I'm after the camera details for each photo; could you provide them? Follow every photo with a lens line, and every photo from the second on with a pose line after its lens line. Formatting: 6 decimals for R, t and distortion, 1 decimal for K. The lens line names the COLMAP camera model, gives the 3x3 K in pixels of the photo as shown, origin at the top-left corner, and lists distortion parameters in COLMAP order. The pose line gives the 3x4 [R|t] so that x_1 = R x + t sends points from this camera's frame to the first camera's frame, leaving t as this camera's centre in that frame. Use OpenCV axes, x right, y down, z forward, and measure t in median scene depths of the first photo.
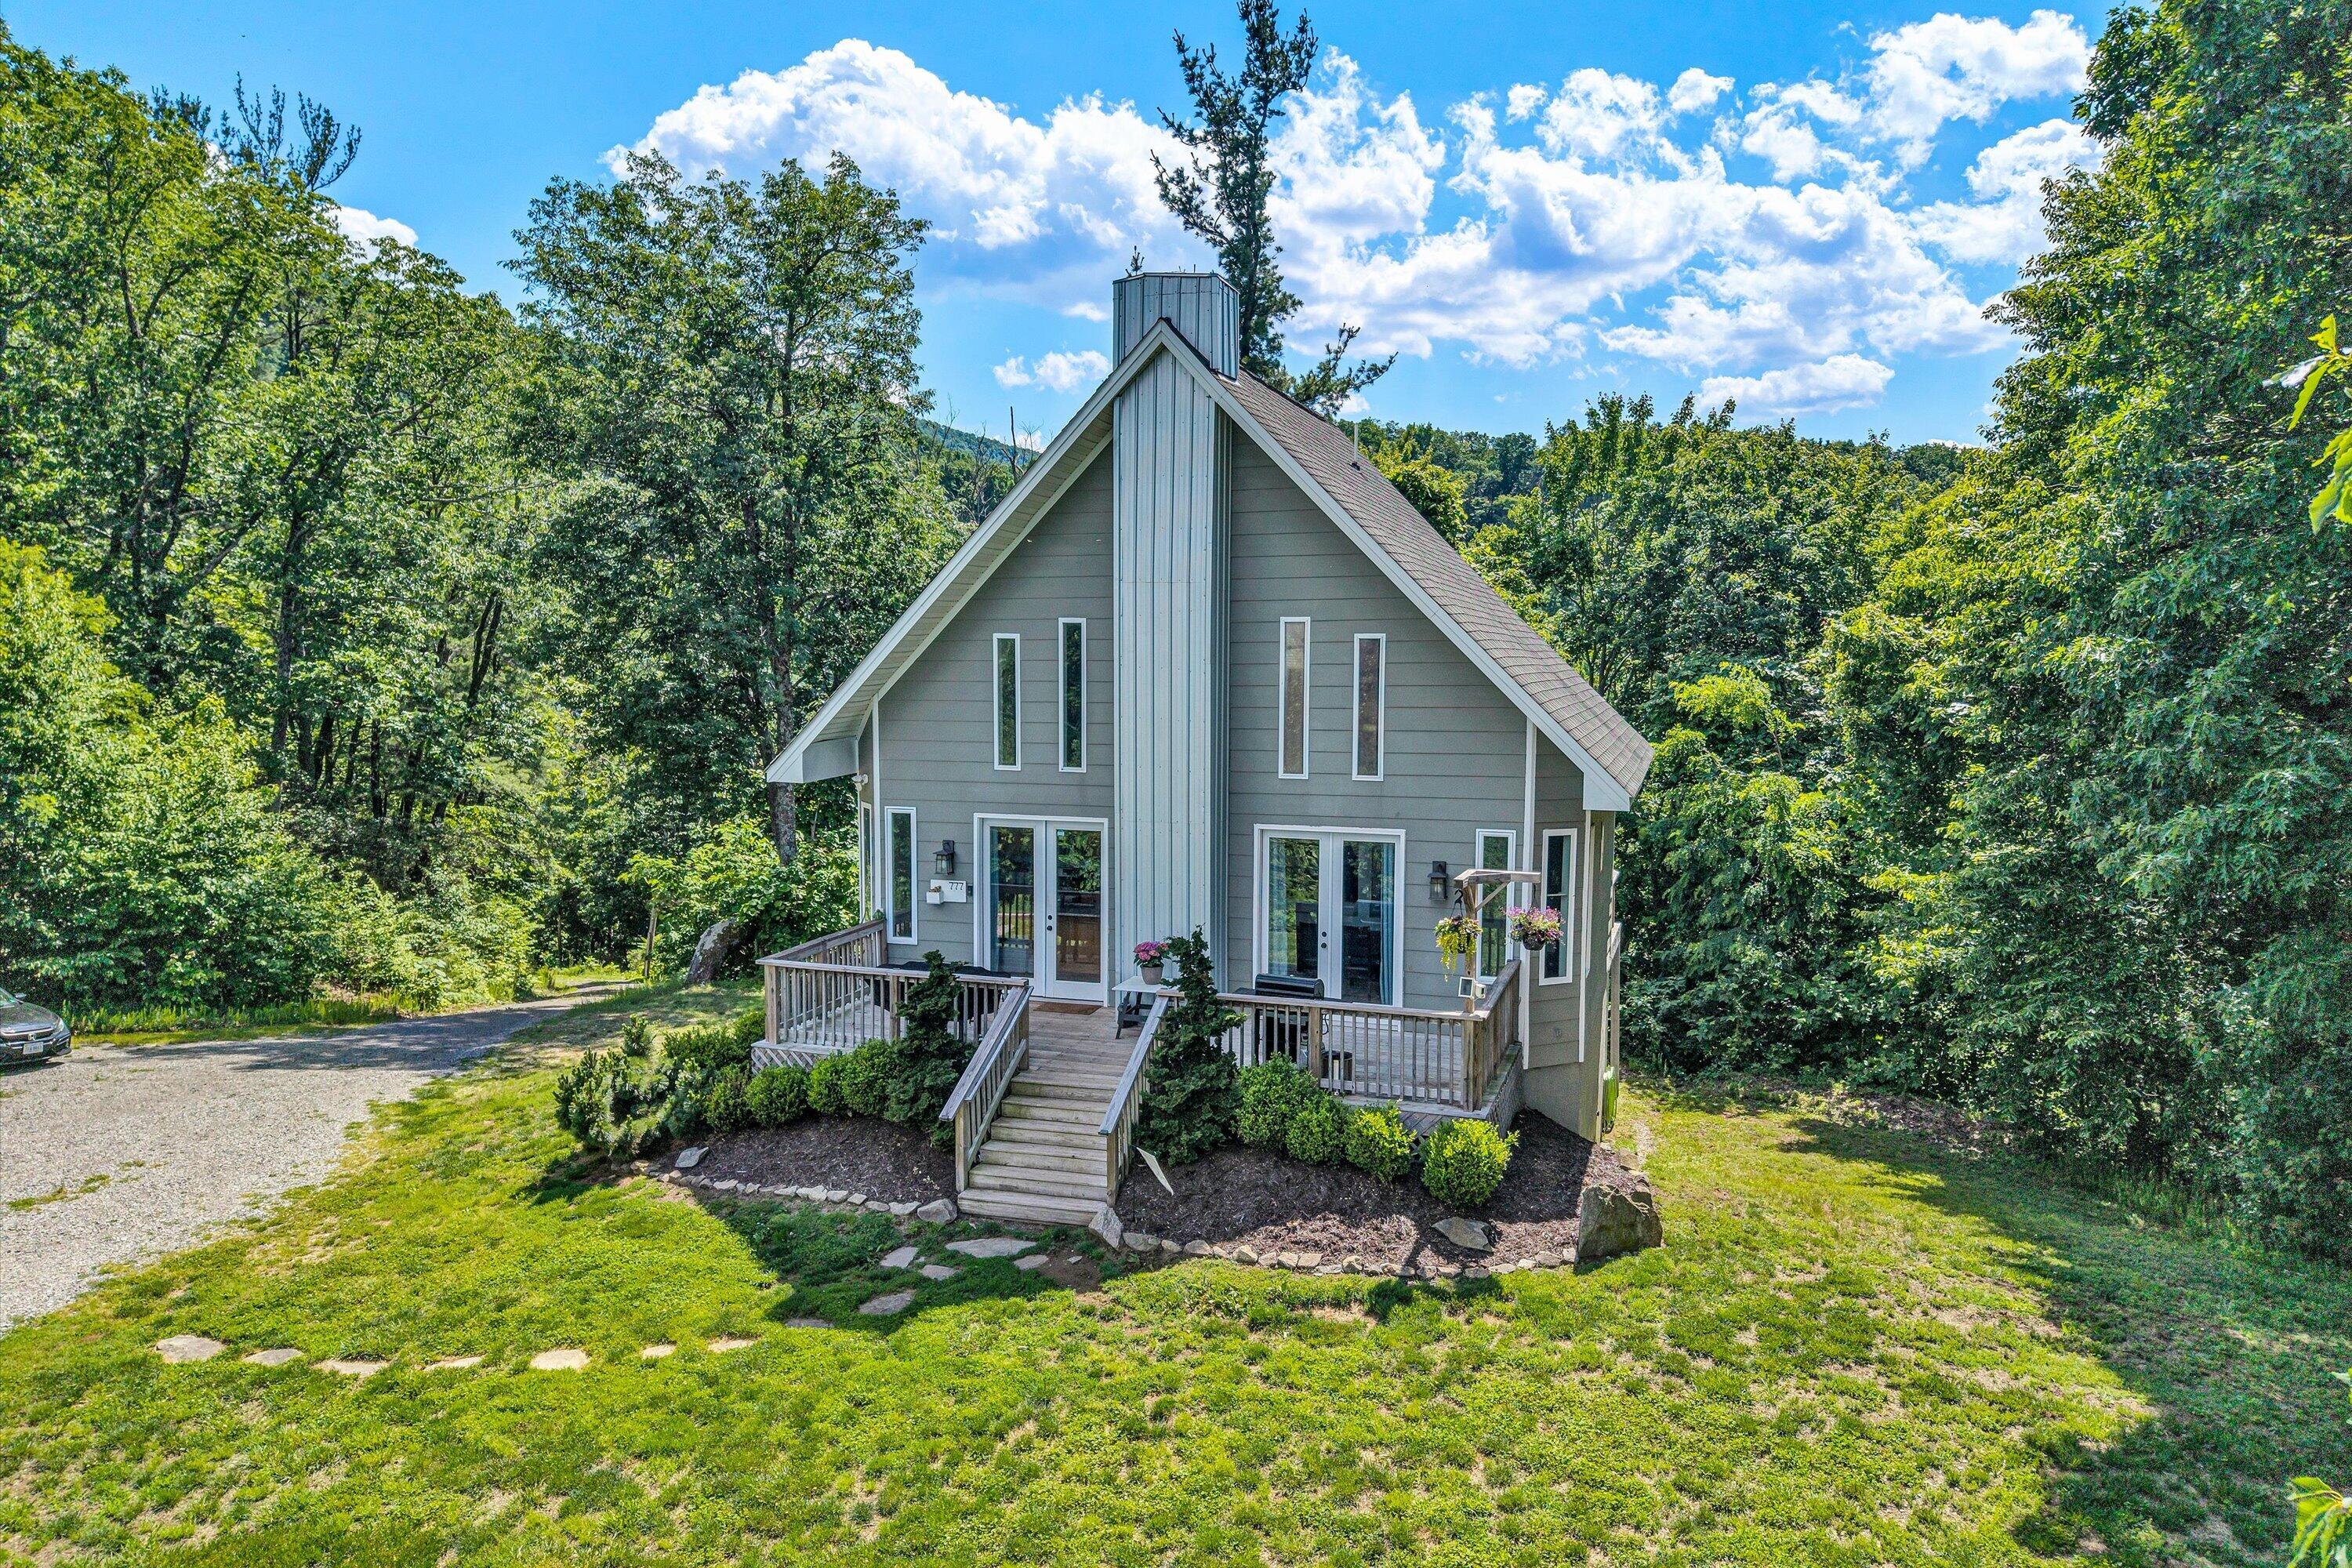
lens RADIAL K [[1576.0, 0, 1176.0], [0, 1576.0, 784.0], [0, 0, 1]] dist [0.007442, -0.000909]
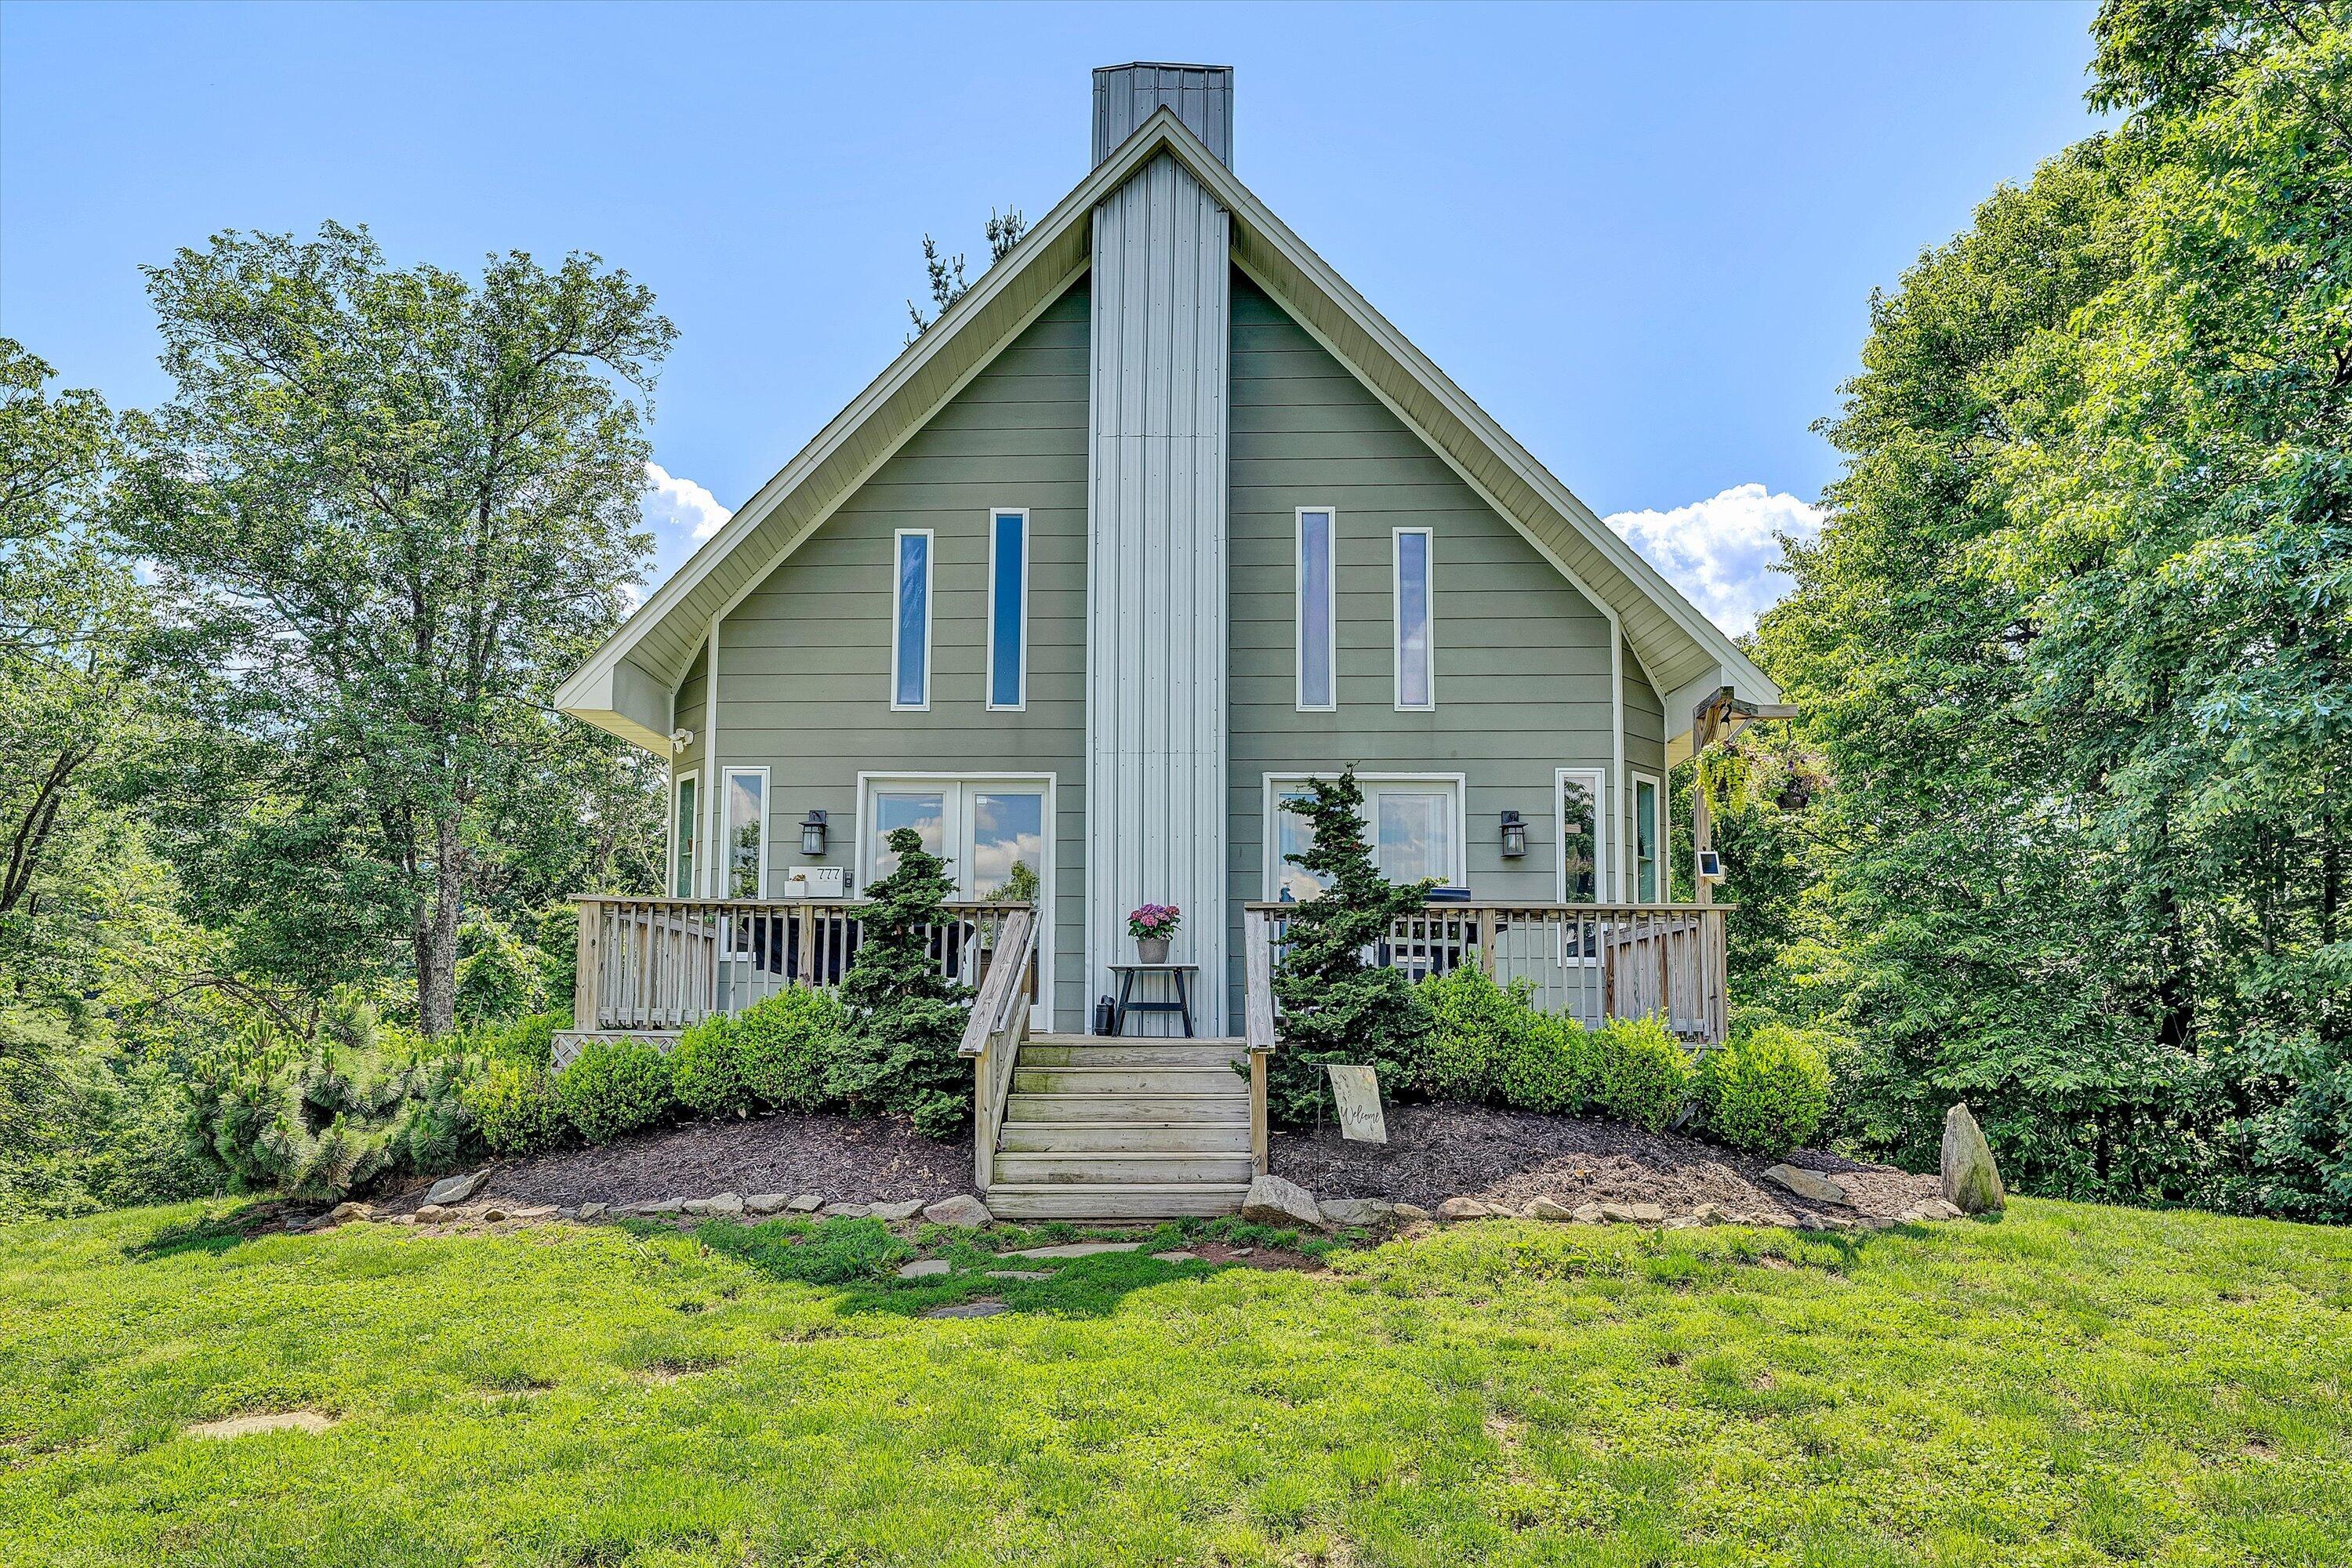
lens RADIAL K [[1400.7, 0, 1156.7], [0, 1400.7, 906.7], [0, 0, 1]] dist [-0.007872, -0.000178]
pose [[0.961029, 0.026149, 0.275208, -0.201764], [0.020456, 0.986061, -0.165124, 0.221372], [-0.275690, 0.164319, 0.947098, 0.427140]]
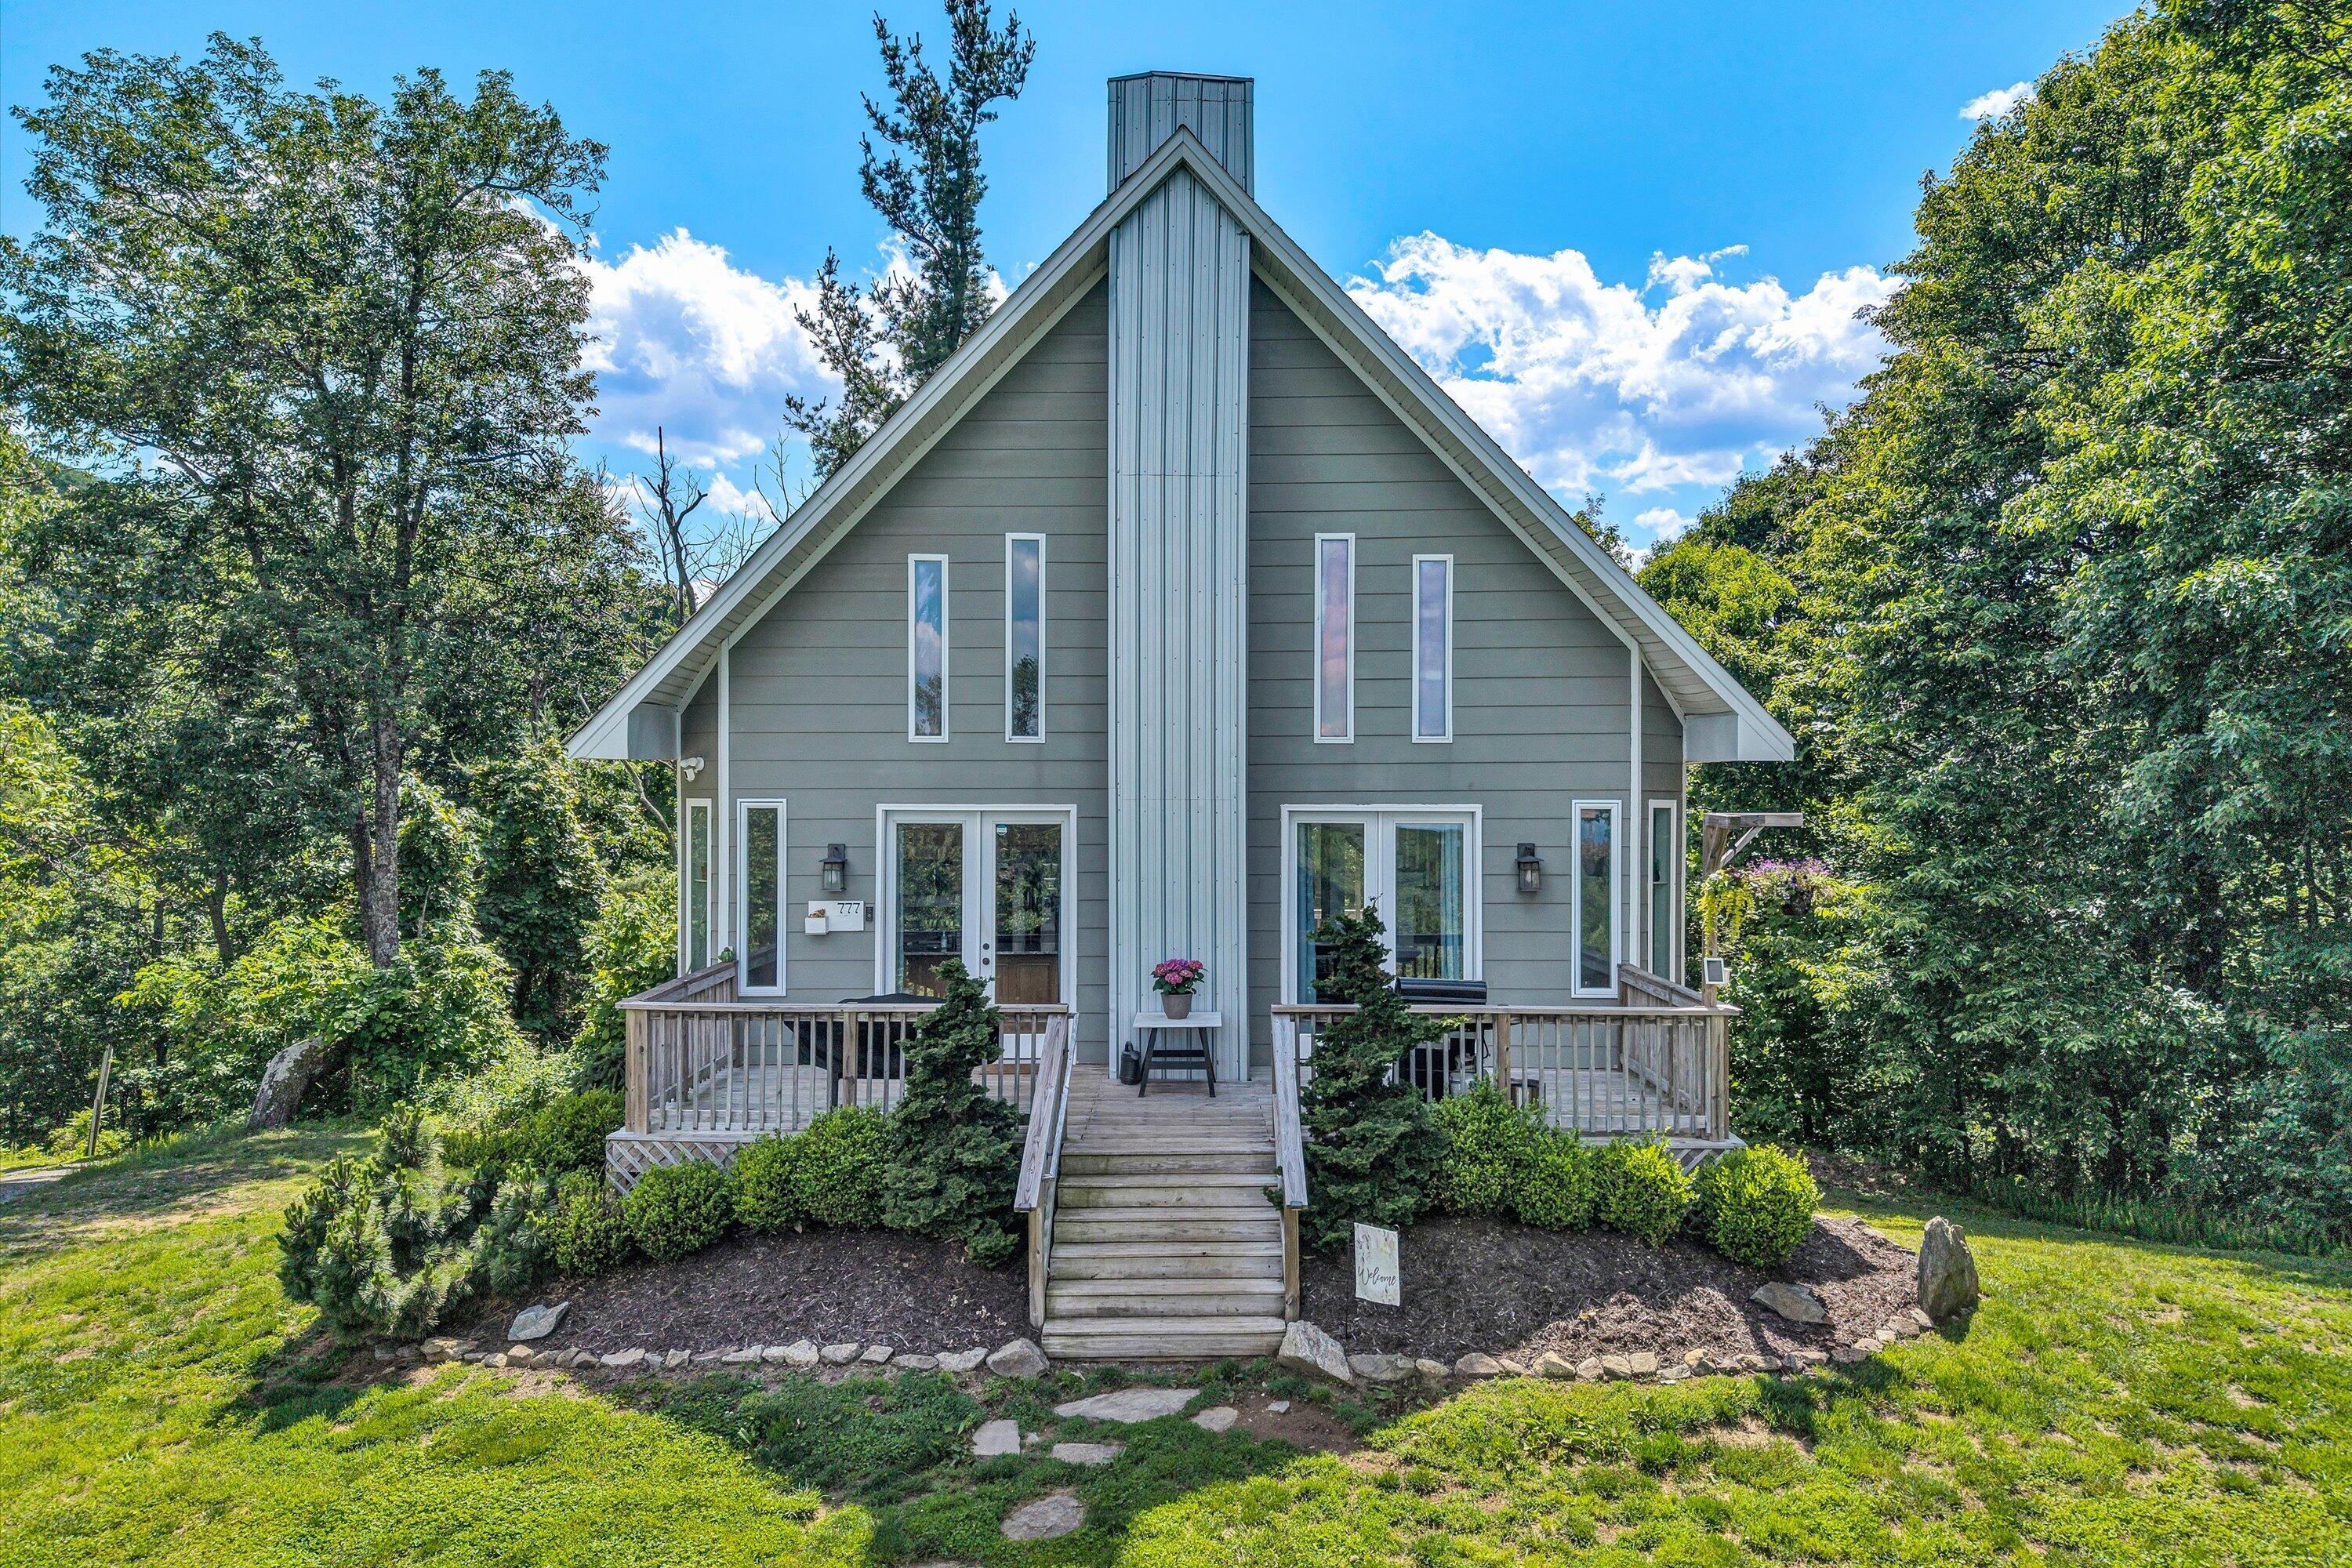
lens RADIAL K [[1576.0, 0, 1176.0], [0, 1576.0, 784.0], [0, 0, 1]] dist [0.007442, -0.000909]
pose [[0.953259, -0.000785, 0.302153, -0.252155], [0.028183, 0.995868, -0.086329, 0.088224], [-0.300836, 0.090809, 0.949342, 0.324086]]
